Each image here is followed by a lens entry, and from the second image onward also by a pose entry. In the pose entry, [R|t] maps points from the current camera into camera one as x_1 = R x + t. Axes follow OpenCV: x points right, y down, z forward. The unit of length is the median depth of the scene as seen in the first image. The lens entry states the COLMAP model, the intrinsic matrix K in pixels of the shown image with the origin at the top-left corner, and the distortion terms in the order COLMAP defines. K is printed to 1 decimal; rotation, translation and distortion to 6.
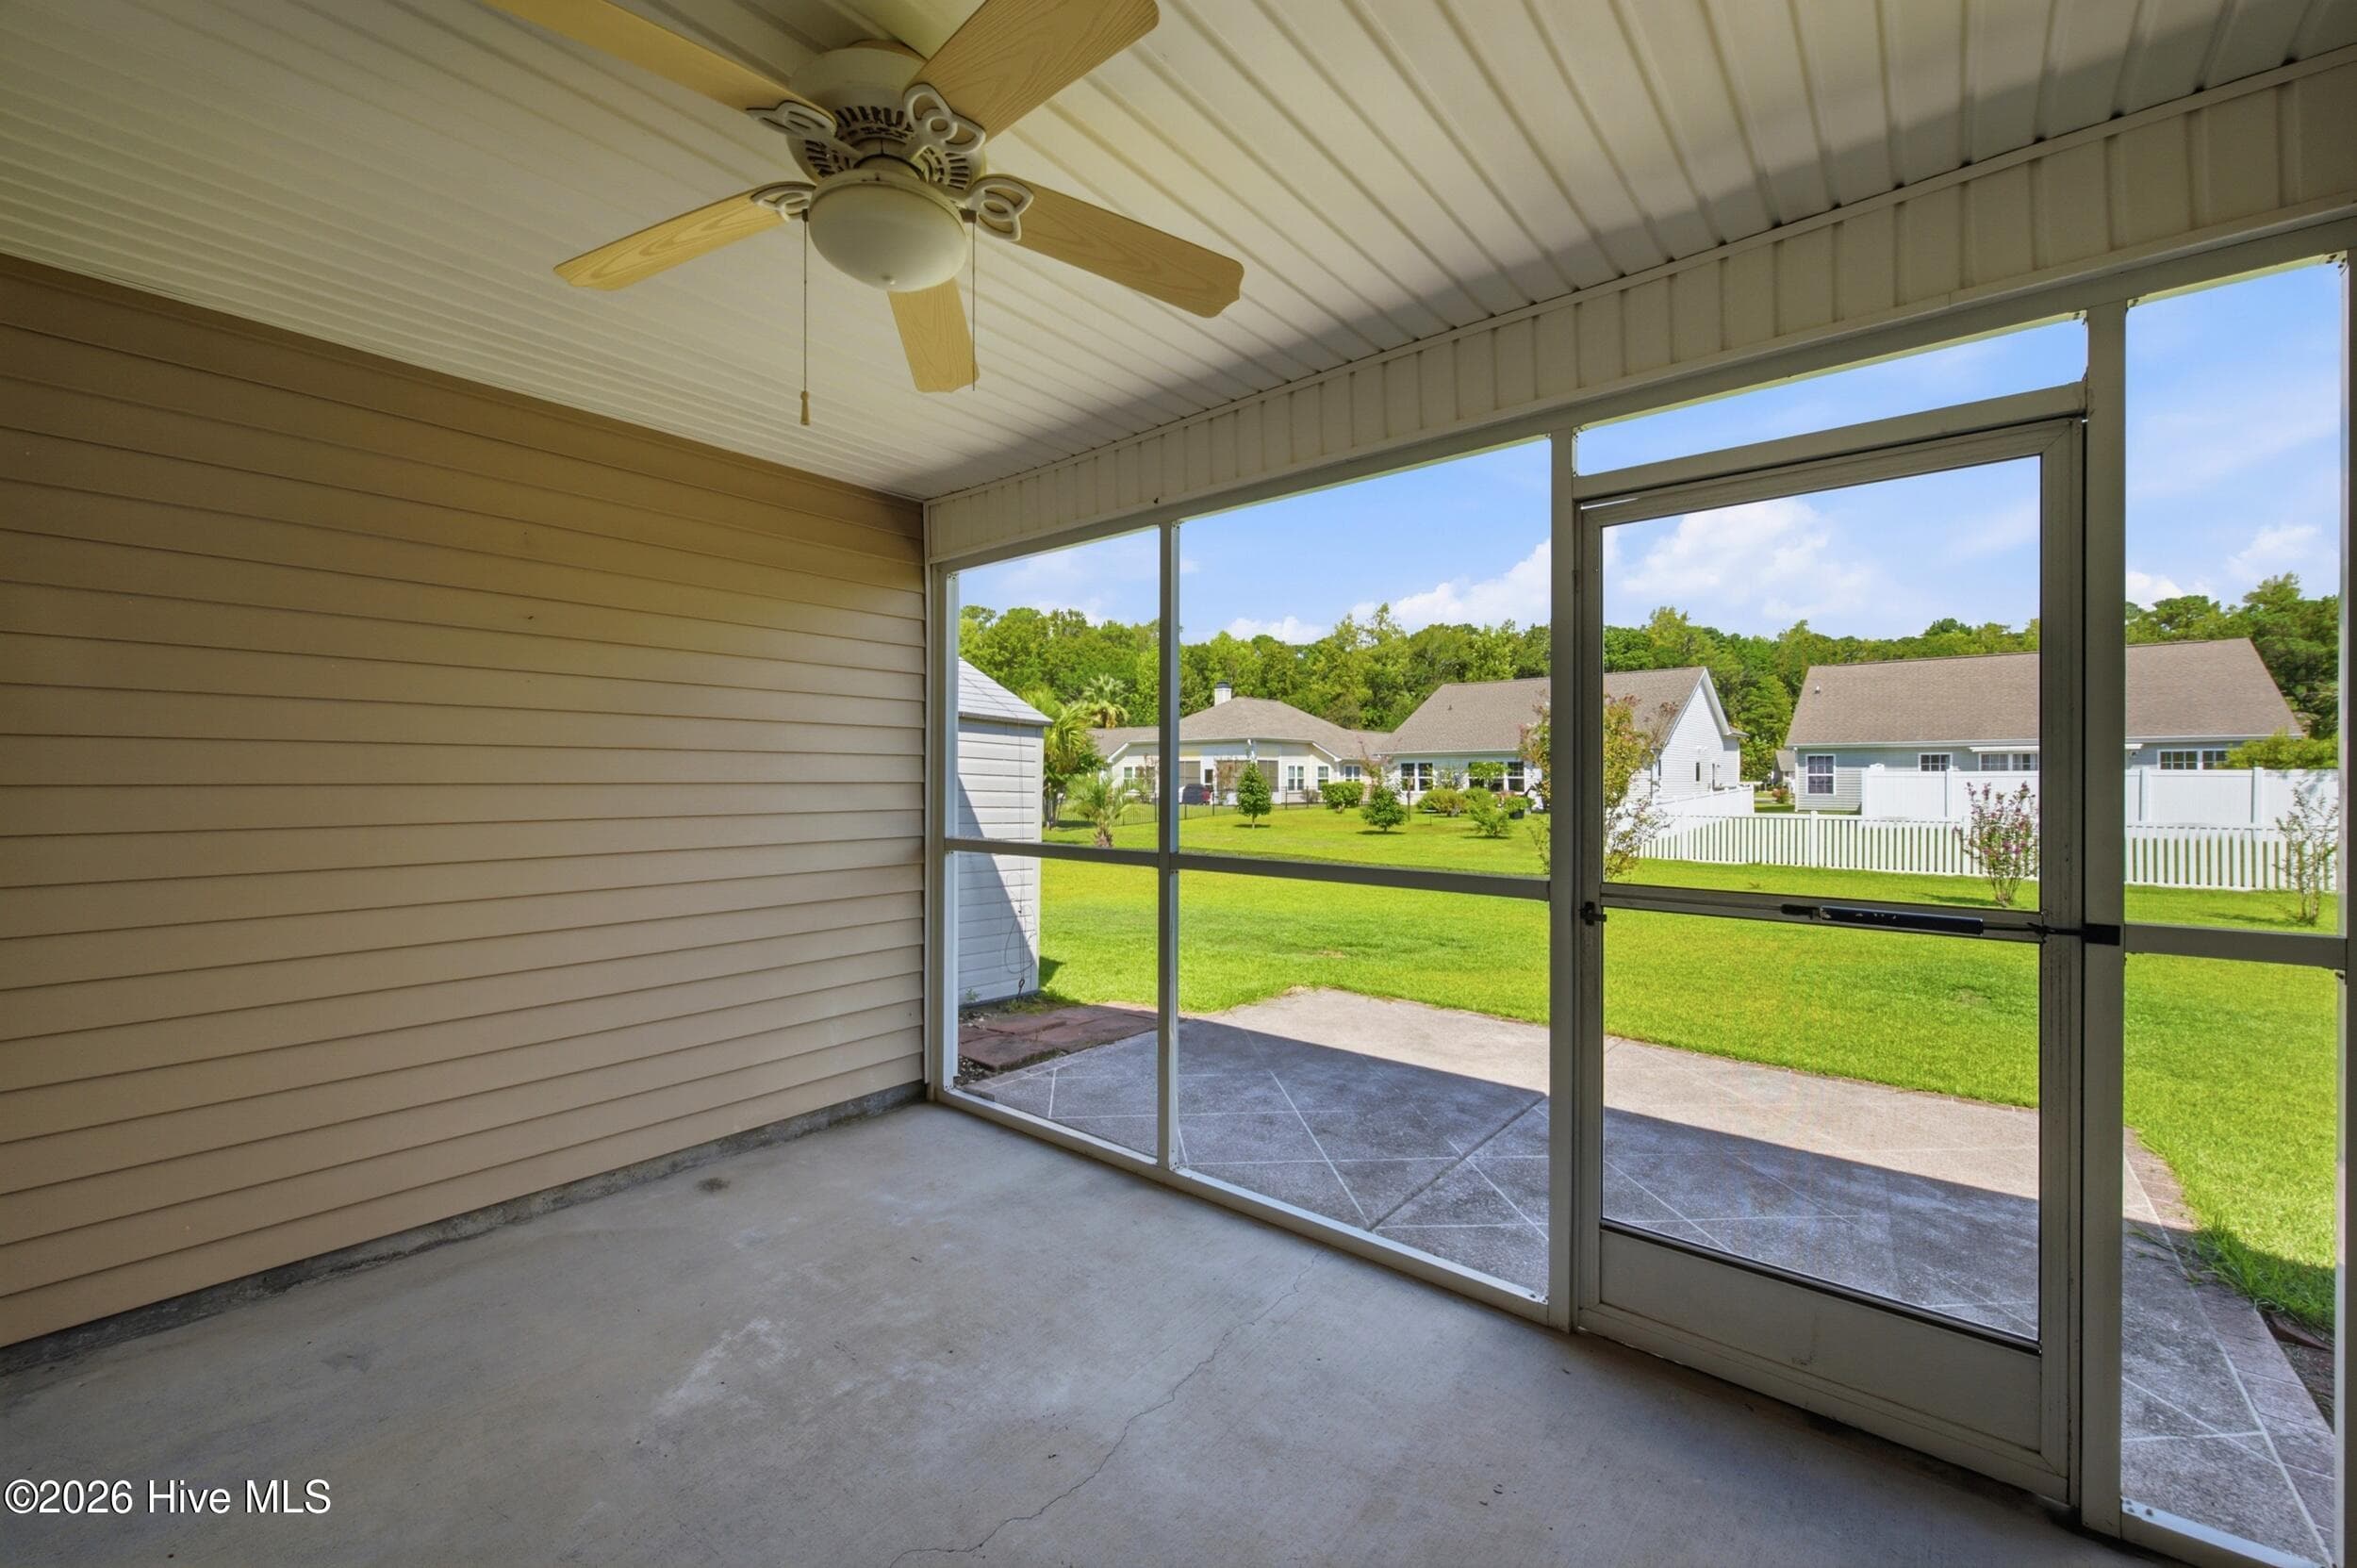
lens RADIAL K [[918.5, 0, 1178.5], [0, 918.5, 784.0], [0, 0, 1]] dist [-0.001994, -0.000406]
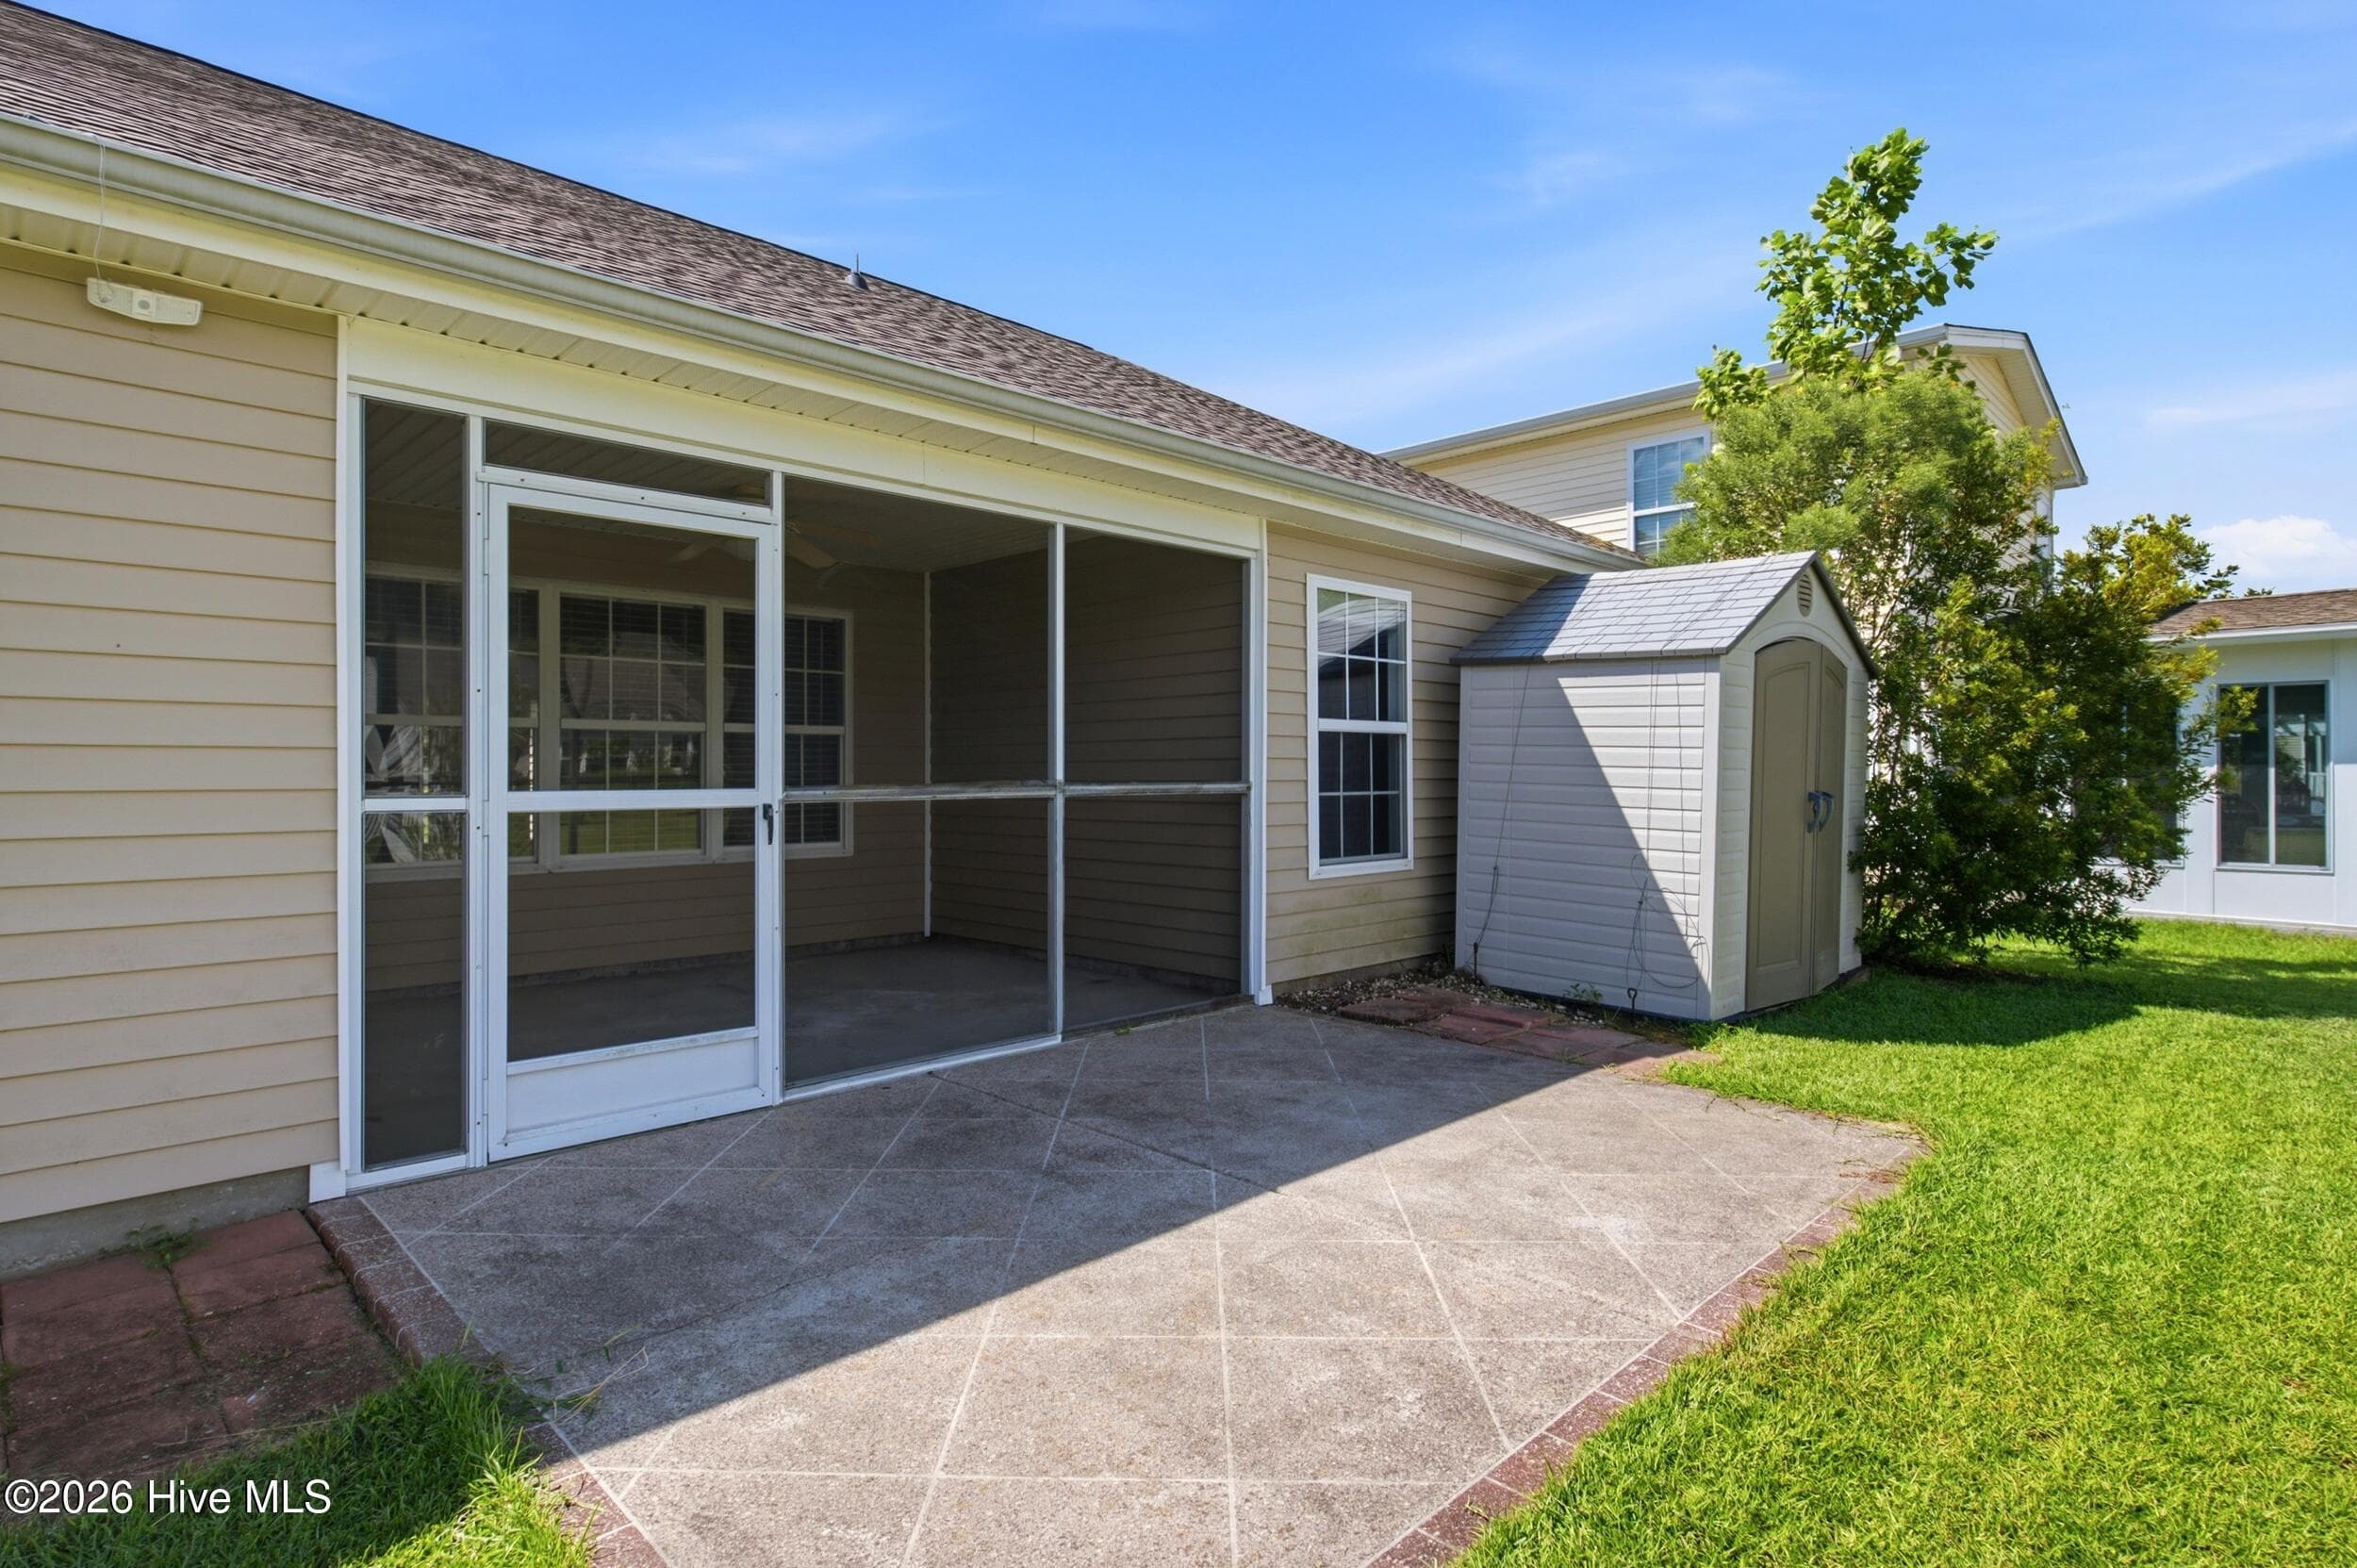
lens RADIAL K [[1206.4, 0, 1166.6], [0, 1206.4, 771.1], [0, 0, 1]] dist [-0.003742, -0.000816]
pose [[-0.097605, -0.000619, -0.995225, 1.072626], [-0.002433, 0.999997, -0.000384, 0.037463], [0.995222, 0.002384, -0.097606, 0.863196]]
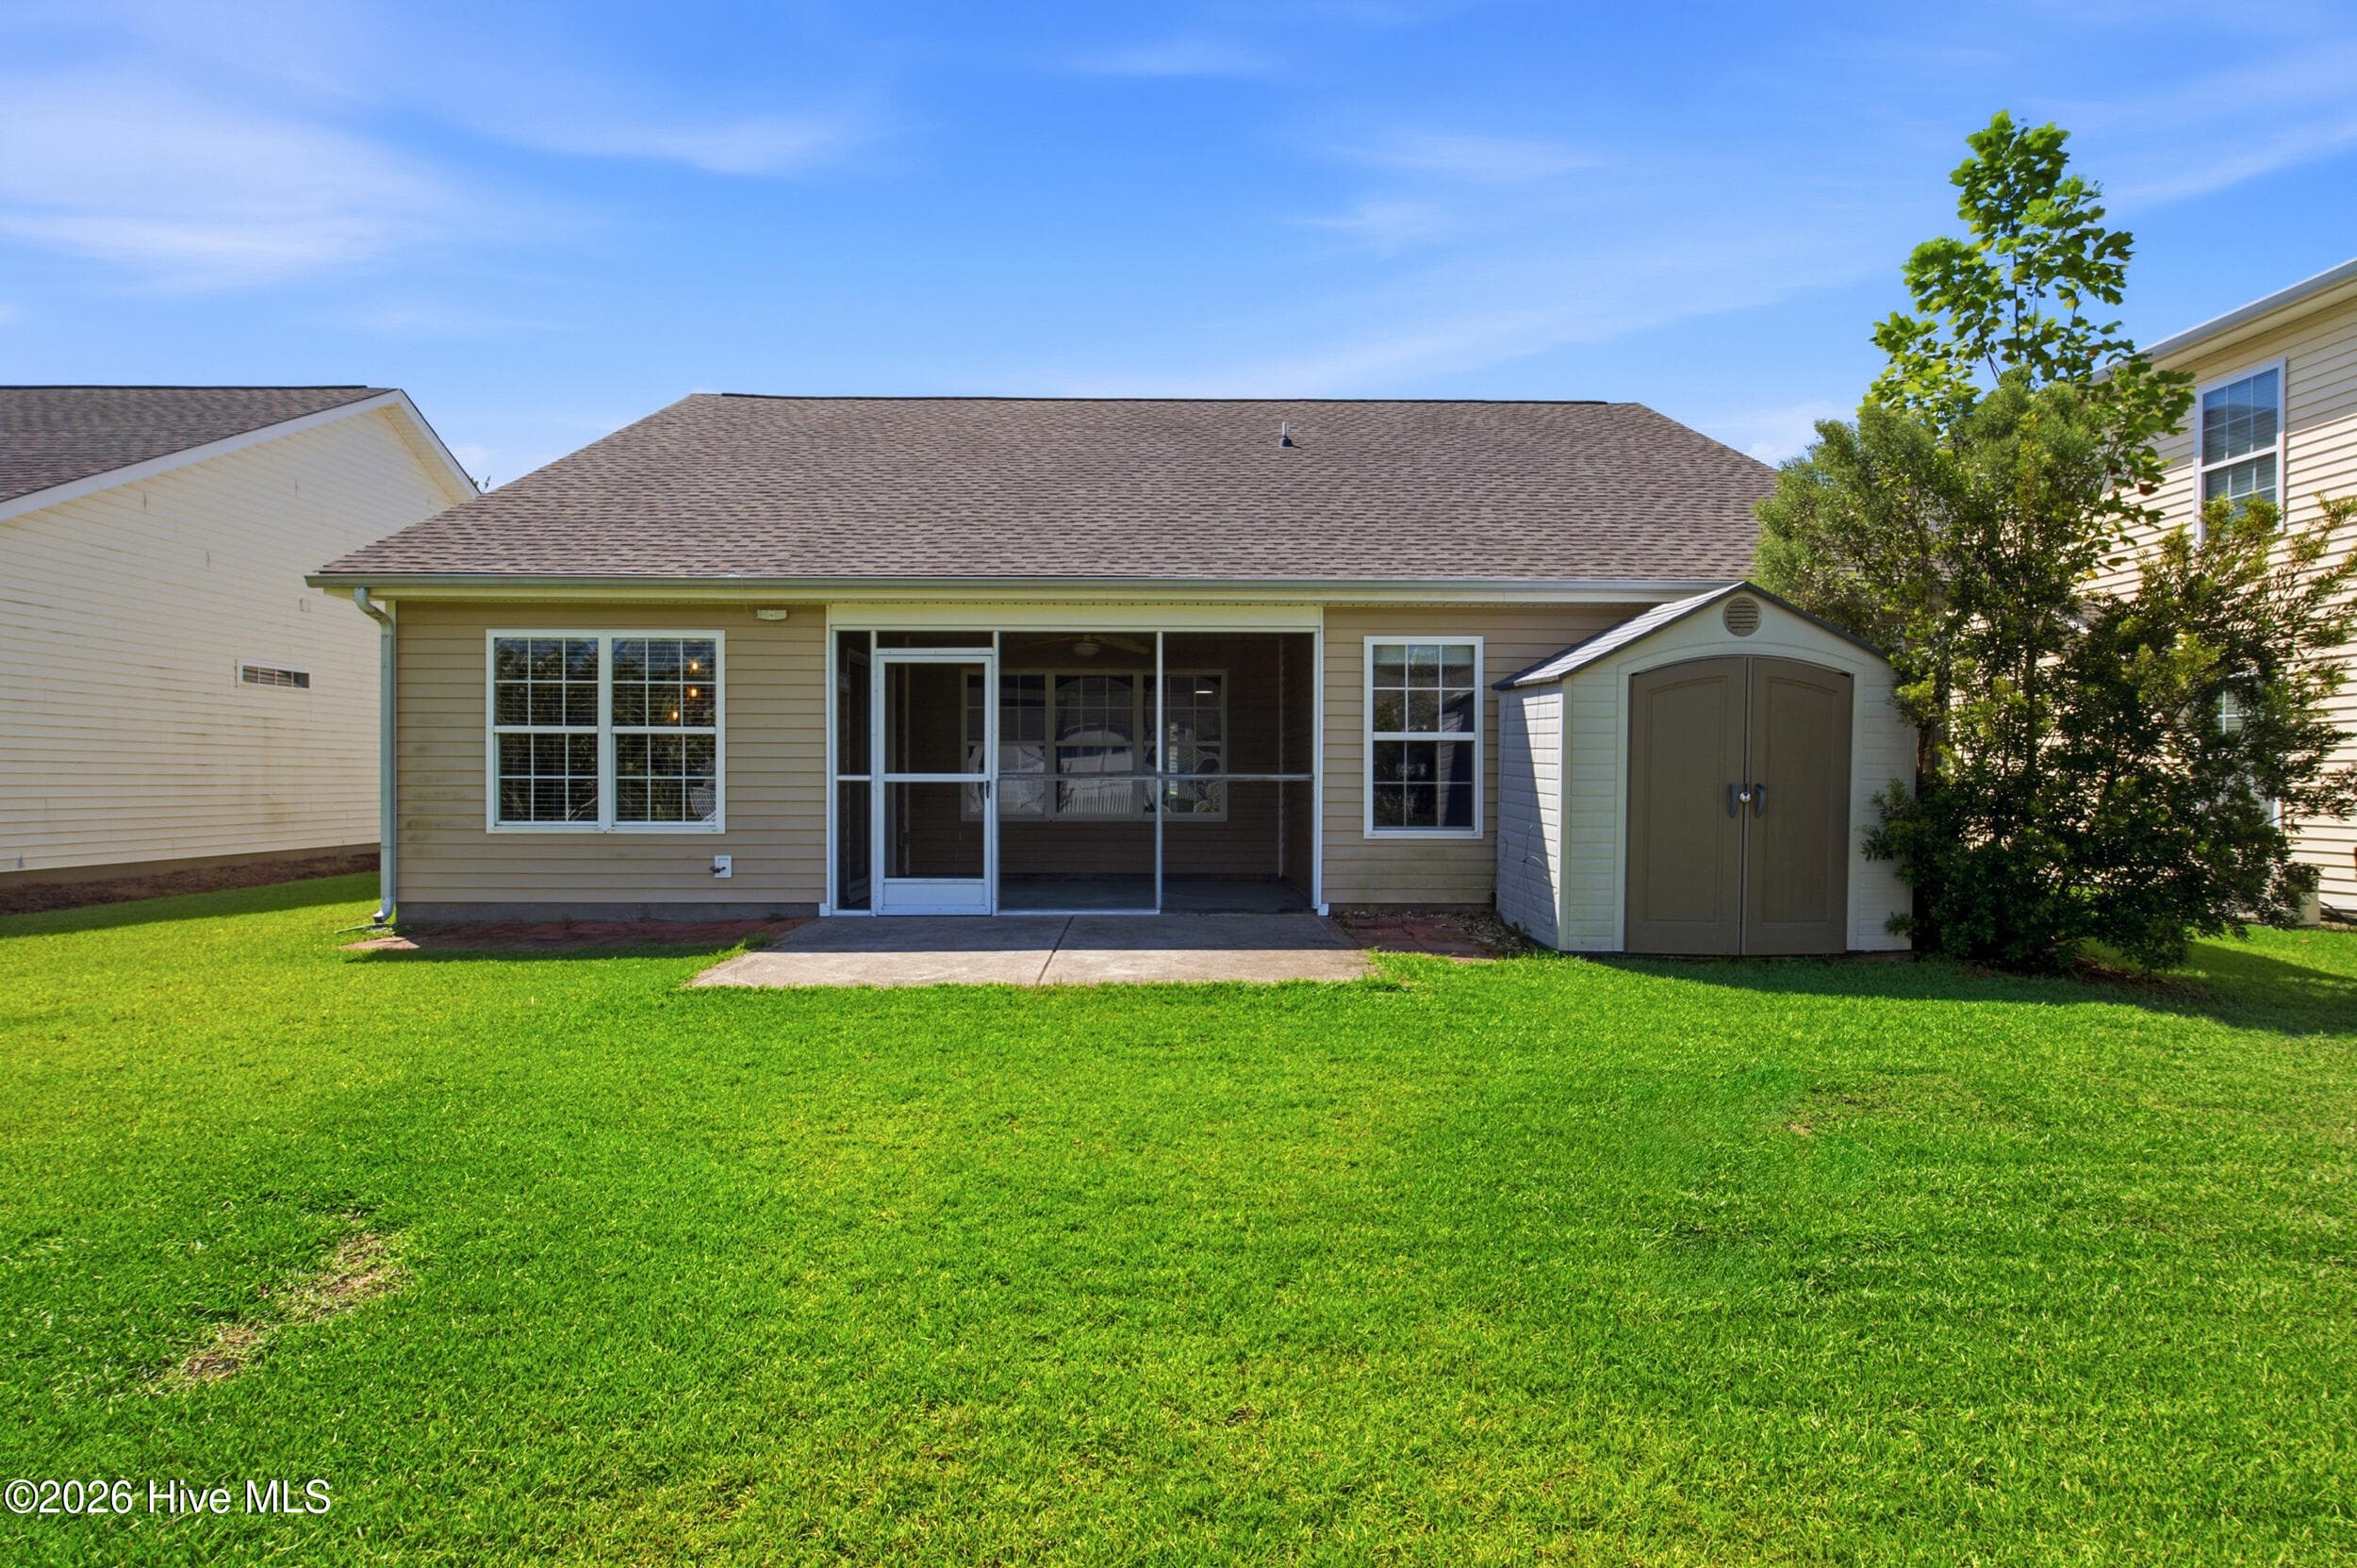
lens RADIAL K [[1206.4, 0, 1166.6], [0, 1206.4, 771.1], [0, 0, 1]] dist [-0.003742, -0.000816]
pose [[-0.758098, -0.005324, -0.652119, 1.293192], [-0.005169, 0.999984, -0.002155, 0.049227], [0.652120, 0.001737, -0.758114, 2.188837]]
